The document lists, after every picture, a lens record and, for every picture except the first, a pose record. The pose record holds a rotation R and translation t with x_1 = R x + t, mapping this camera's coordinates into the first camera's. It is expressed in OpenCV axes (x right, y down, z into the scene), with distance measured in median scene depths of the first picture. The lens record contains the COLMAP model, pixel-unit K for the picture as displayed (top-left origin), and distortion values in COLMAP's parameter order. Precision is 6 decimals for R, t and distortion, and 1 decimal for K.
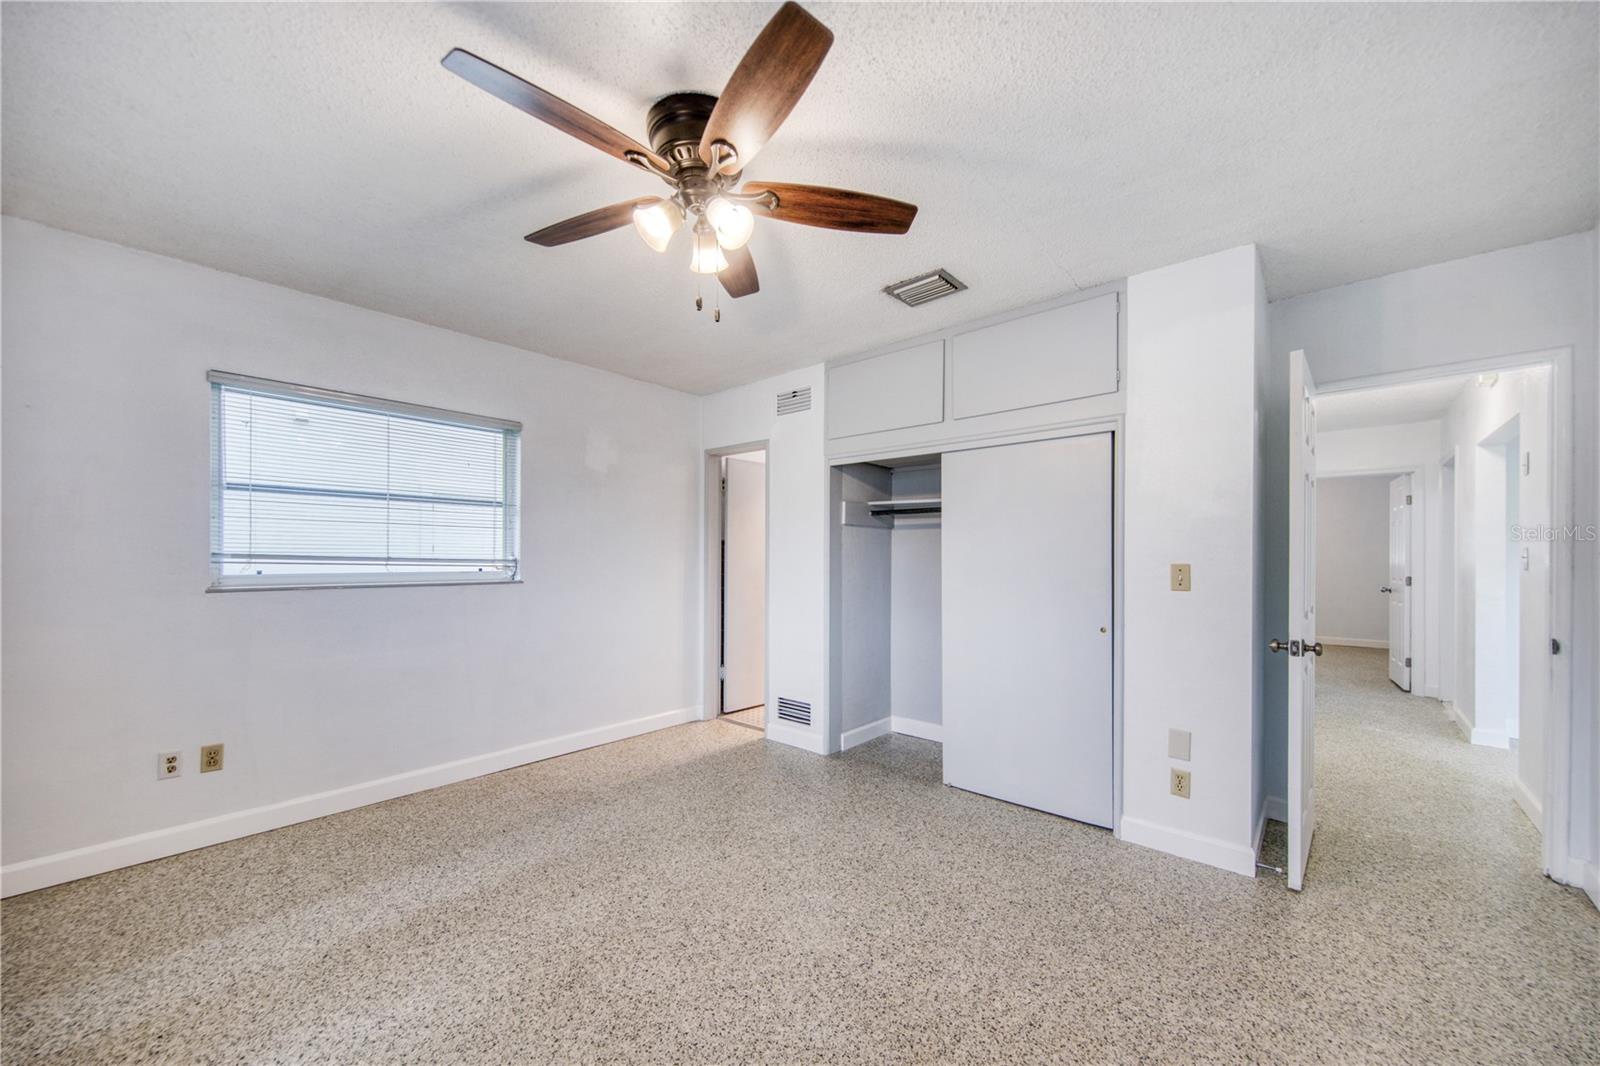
lens RADIAL K [[580.8, 0, 801.5], [0, 580.8, 565.1], [0, 0, 1]] dist [0.001532, -0.000082]
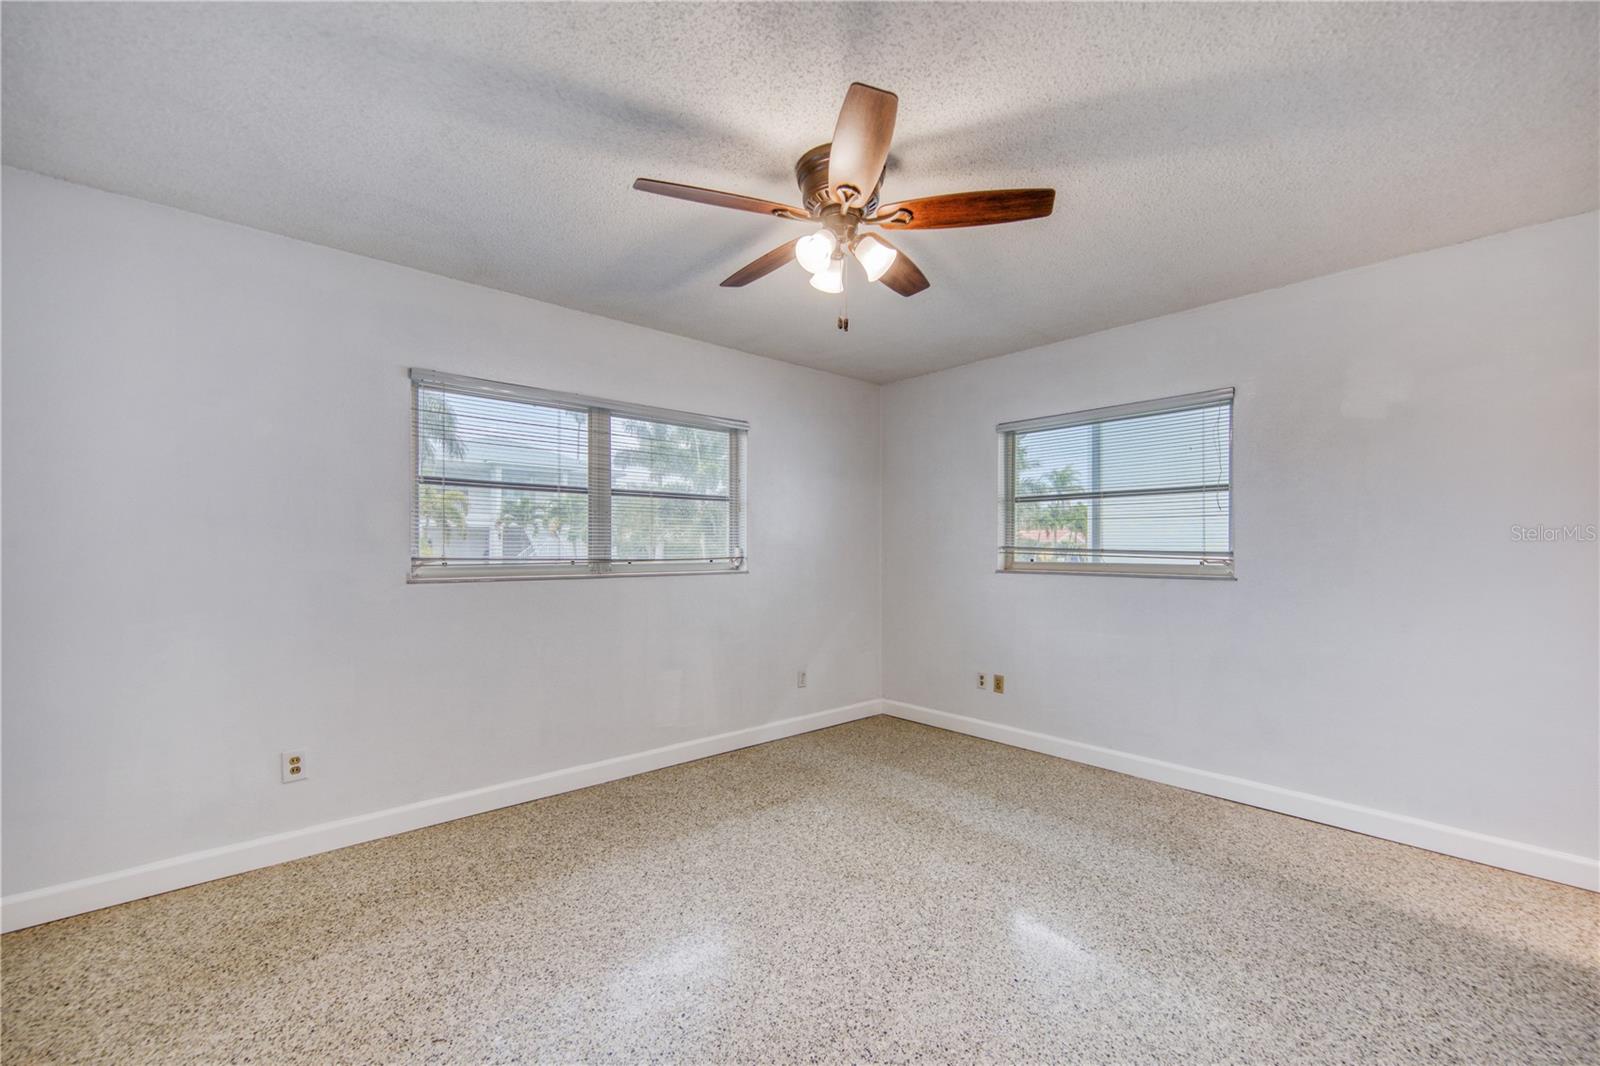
lens RADIAL K [[638.5, 0, 803.9], [0, 638.5, 549.2], [0, 0, 1]] dist [0.000577, -0.000008]
pose [[-0.103218, -0.003327, -0.994653, 0.558367], [-0.013675, 0.999905, -0.001926, -0.003287], [0.994565, 0.013403, -0.103254, 0.555675]]
